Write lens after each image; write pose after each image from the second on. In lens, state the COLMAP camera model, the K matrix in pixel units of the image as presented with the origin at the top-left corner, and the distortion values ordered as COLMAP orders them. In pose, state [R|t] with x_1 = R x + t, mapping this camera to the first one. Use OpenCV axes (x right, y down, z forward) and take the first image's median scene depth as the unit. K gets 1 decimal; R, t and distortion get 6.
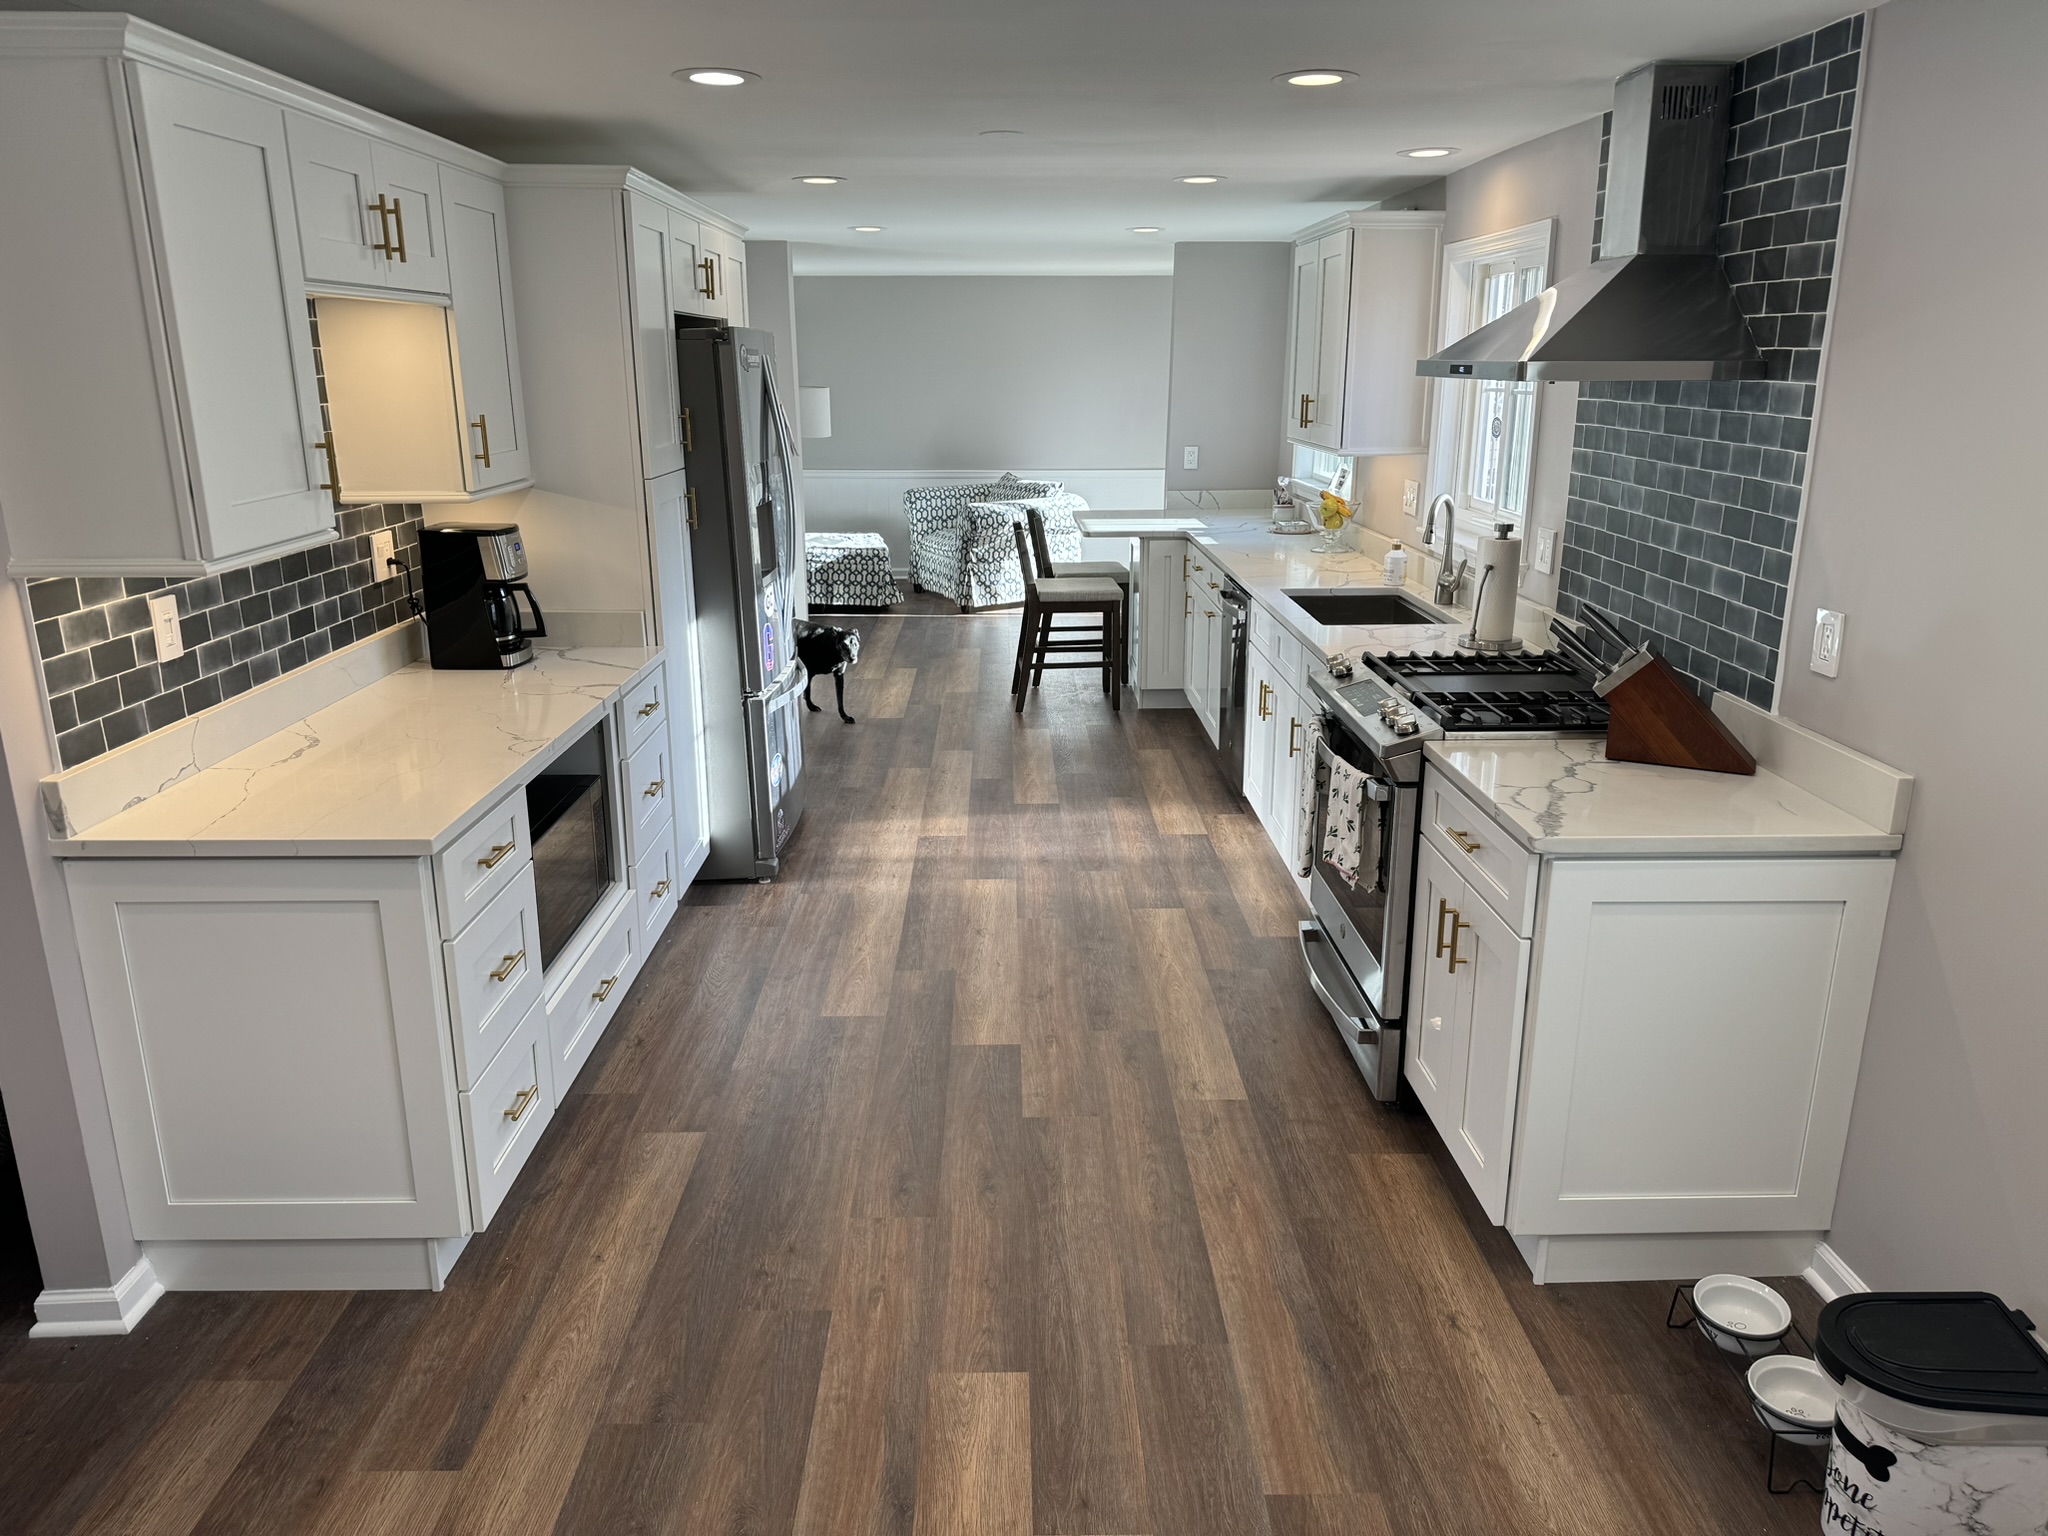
lens RADIAL K [[1430.7, 0, 1025.7], [0, 1430.7, 769.8], [0, 0, 1]] dist [0.006375, -0.023505]
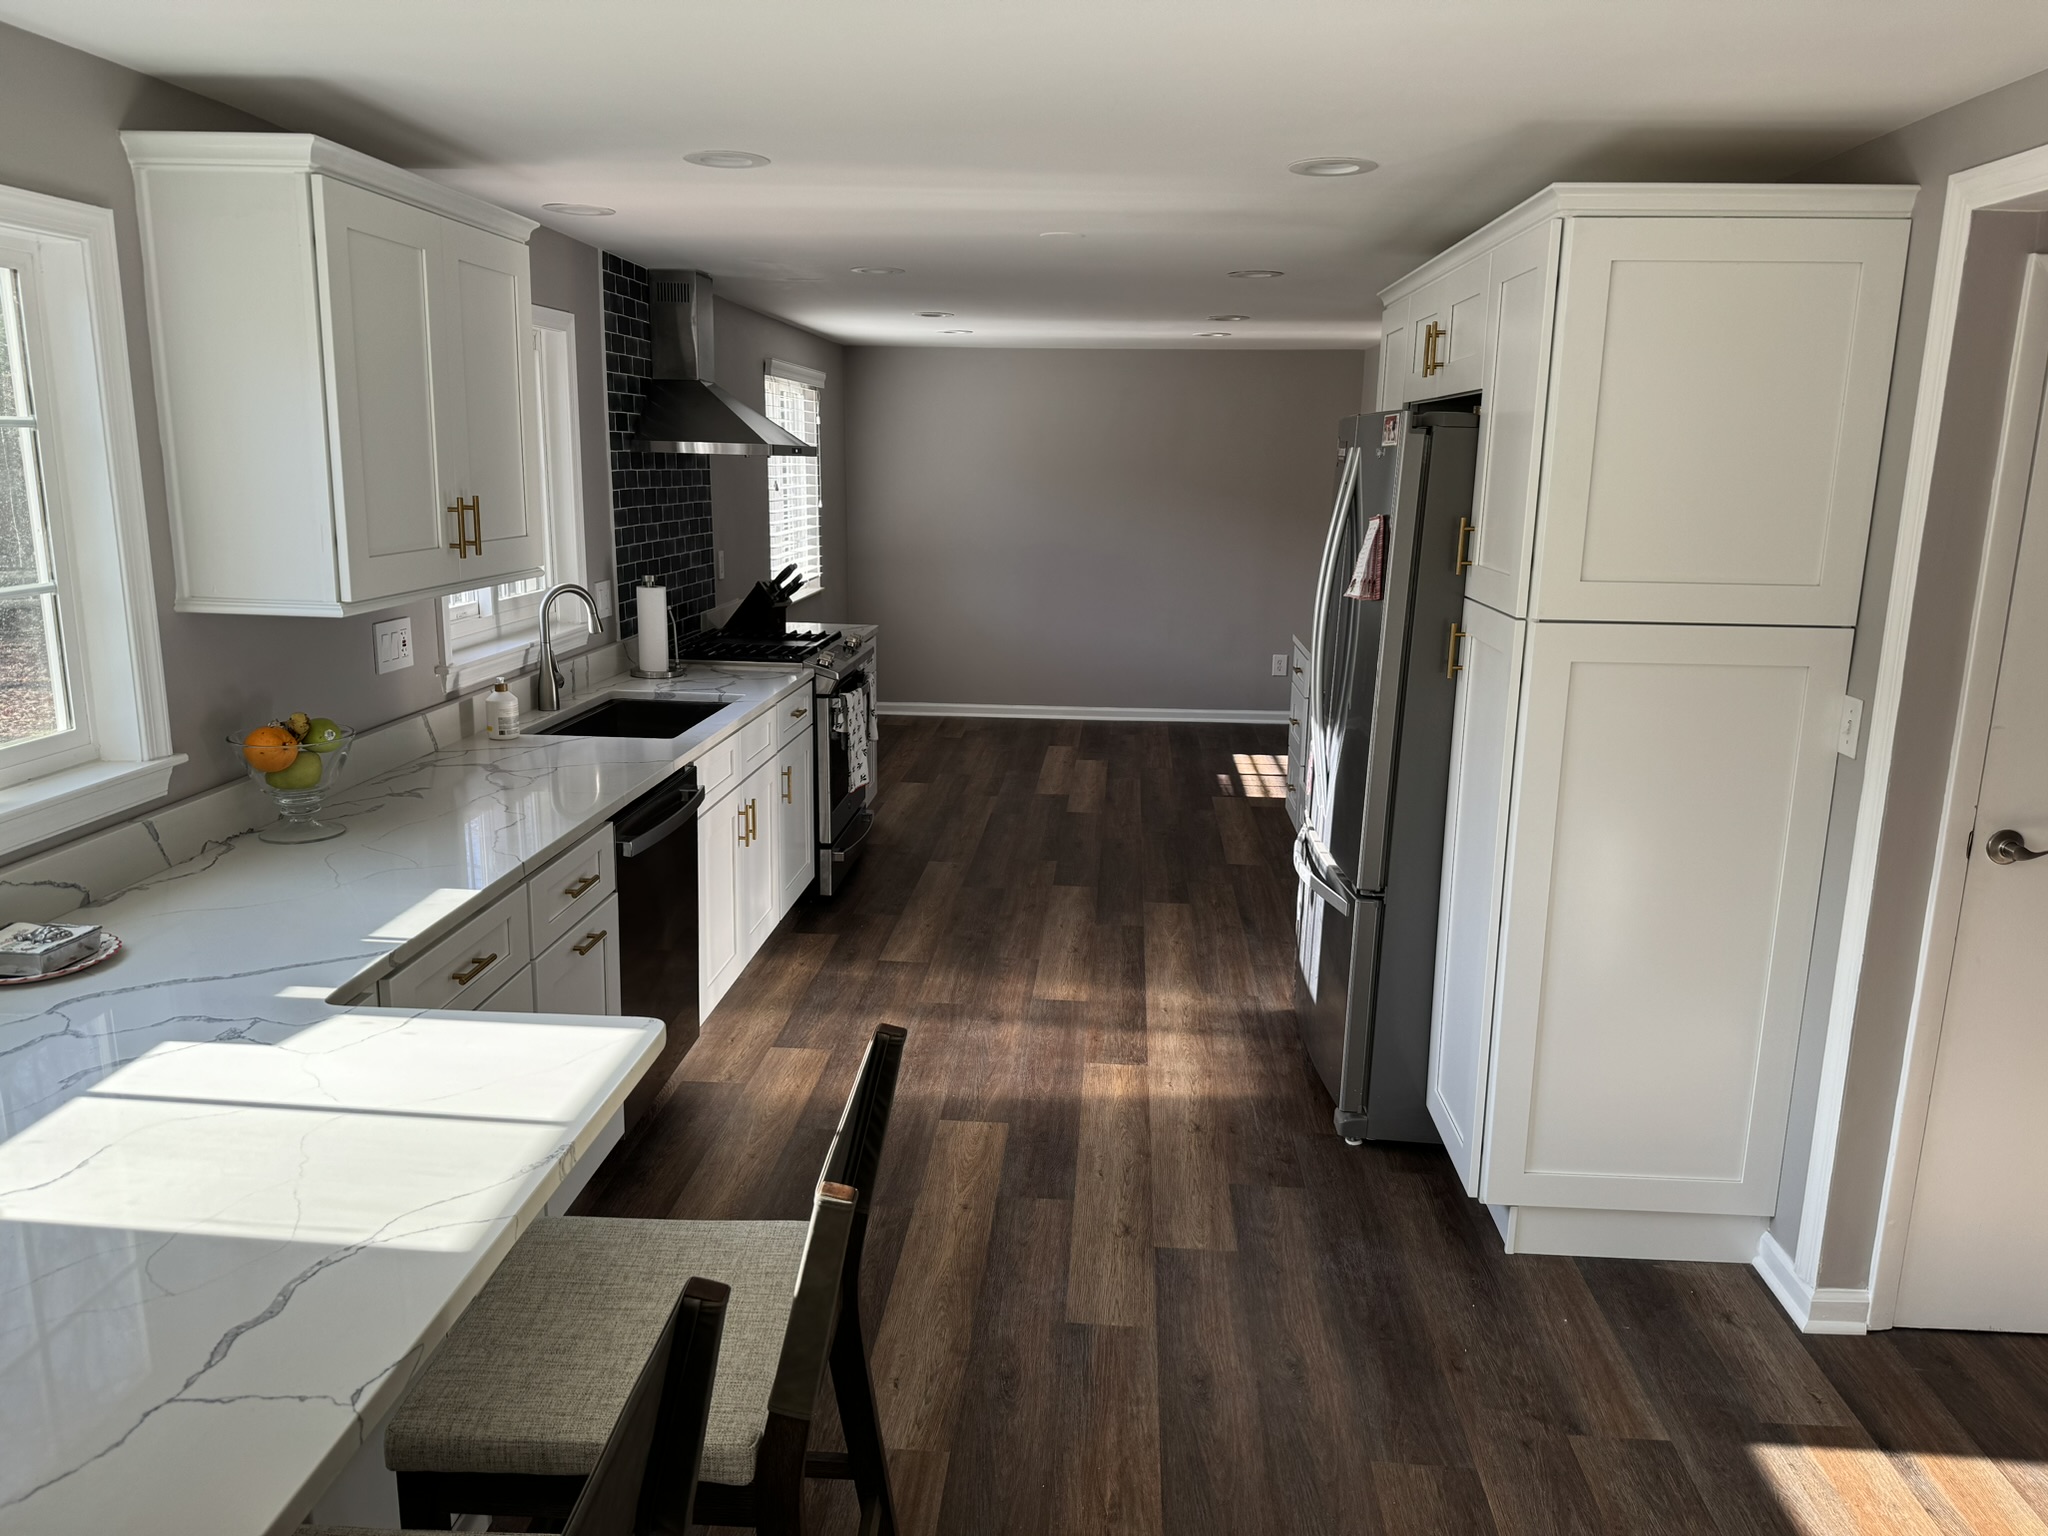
lens RADIAL K [[1430.7, 0, 1026.6], [0, 1430.7, 769.3], [0, 0, 1]] dist [0.006375, -0.023505]
pose [[-0.996124, -0.034677, 0.080838, -0.103621], [0.007271, 0.883406, 0.468551, -0.694300], [-0.087660, 0.467323, -0.879730, 2.481239]]
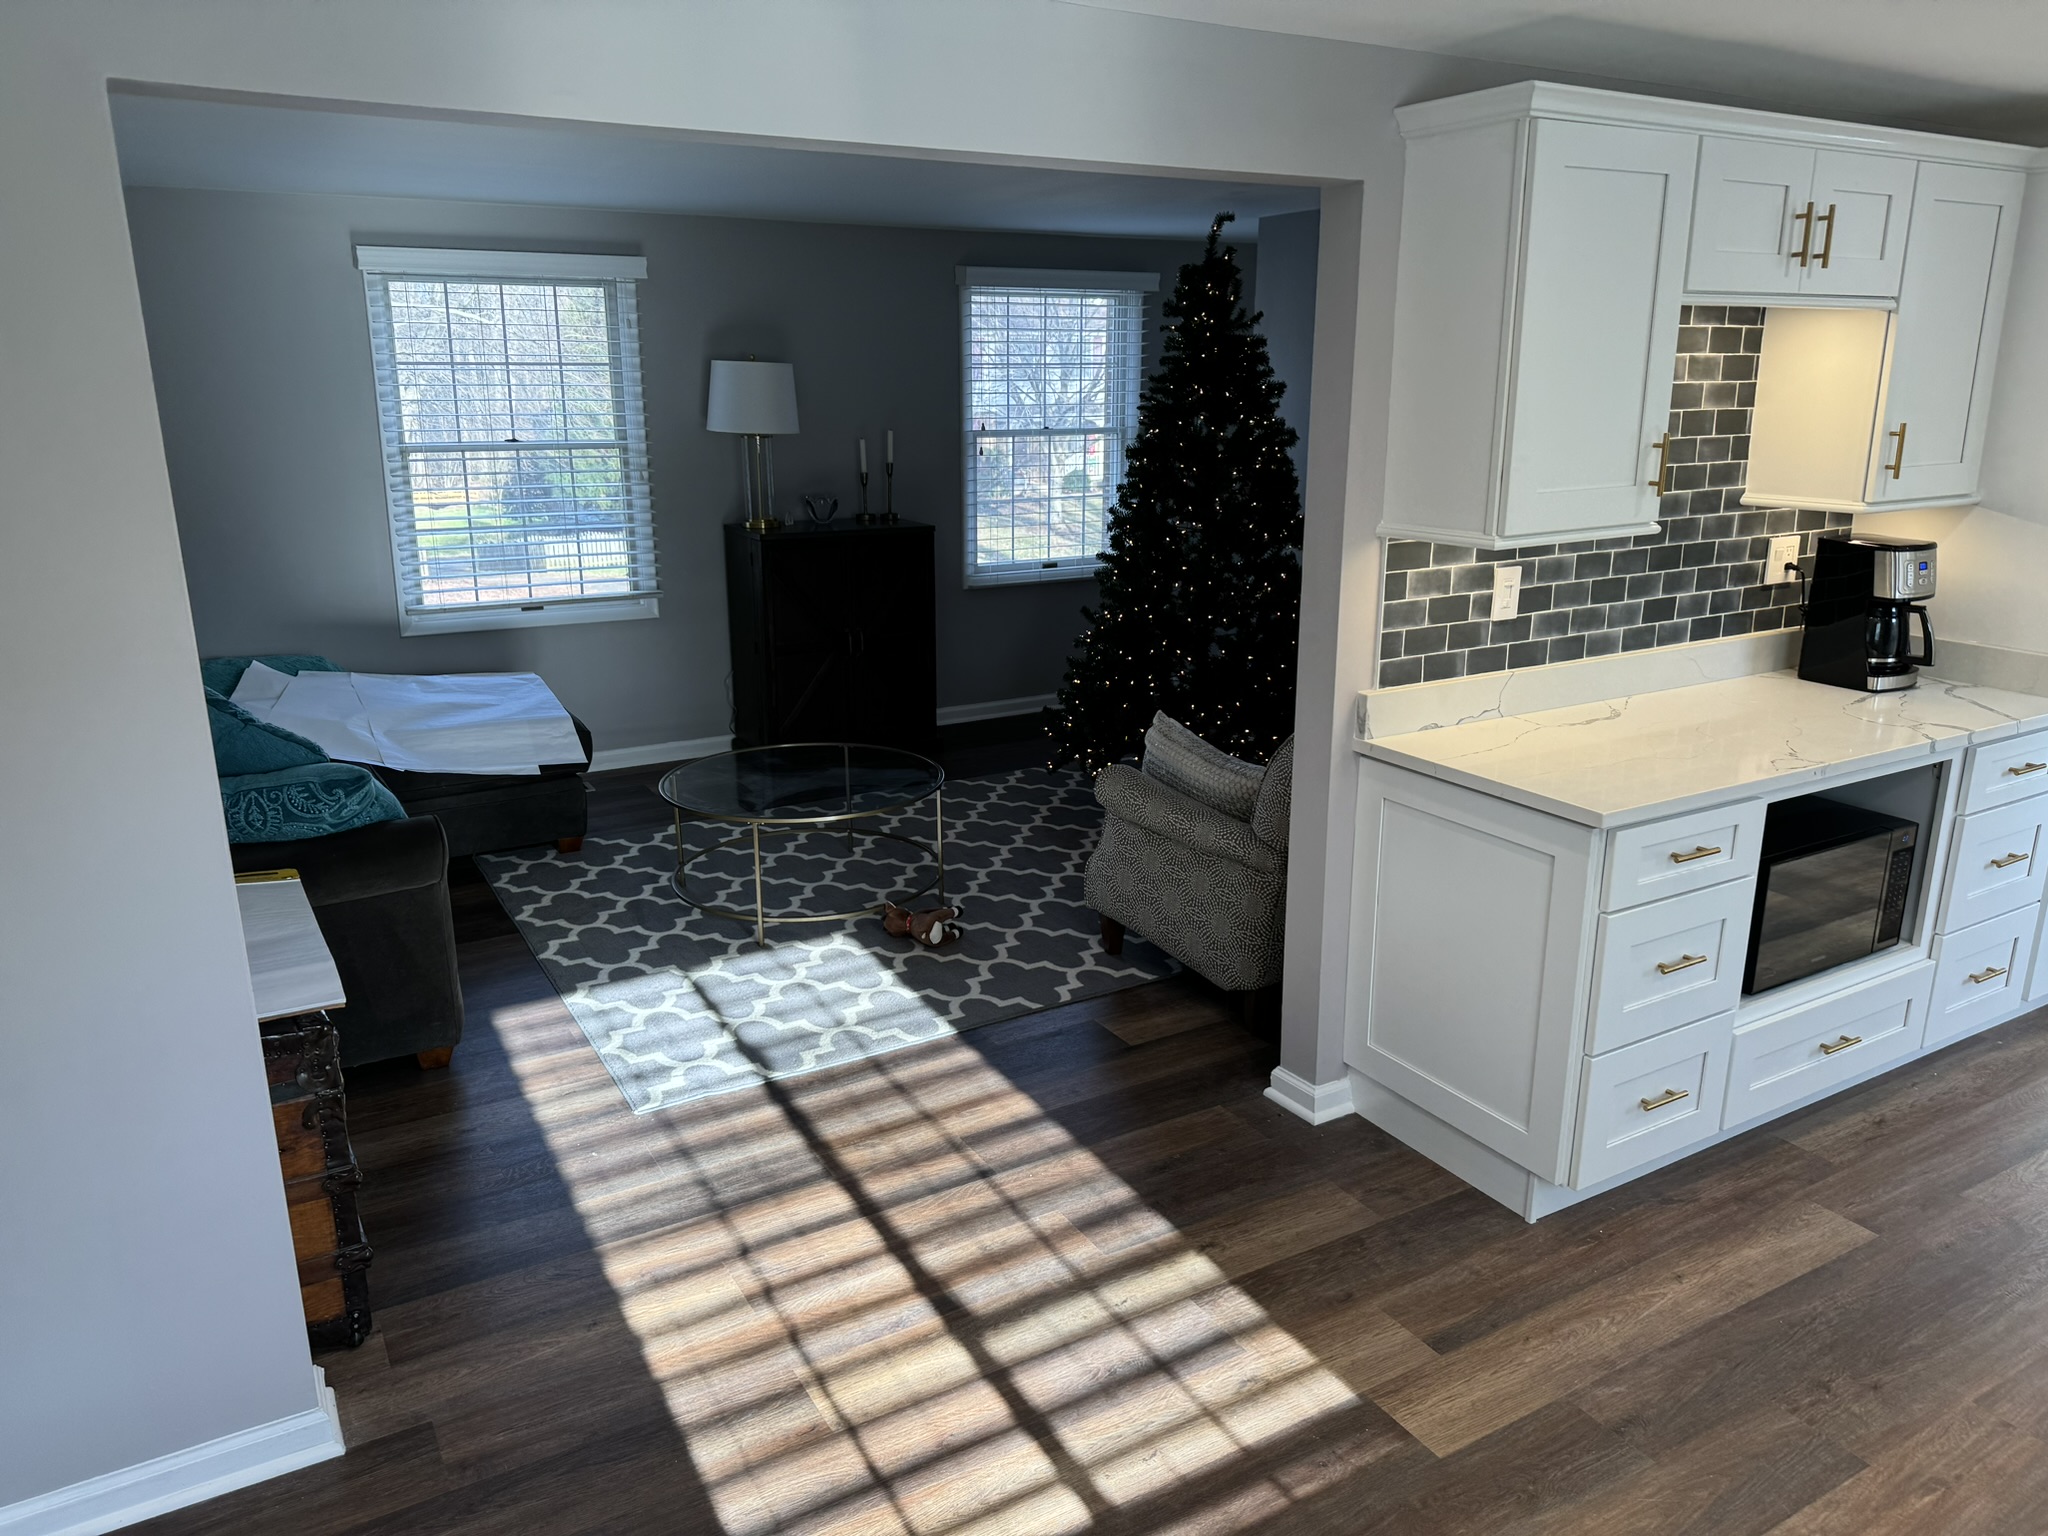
lens RADIAL K [[1430.7, 0, 1020.2], [0, 1430.7, 768.6], [0, 0, 1]] dist [0.006375, -0.023505]
pose [[0.471243, 0.229931, -0.851506, 0.207171], [-0.231925, 0.963751, 0.131887, -0.017824], [0.850965, 0.135335, 0.507487, 0.058274]]
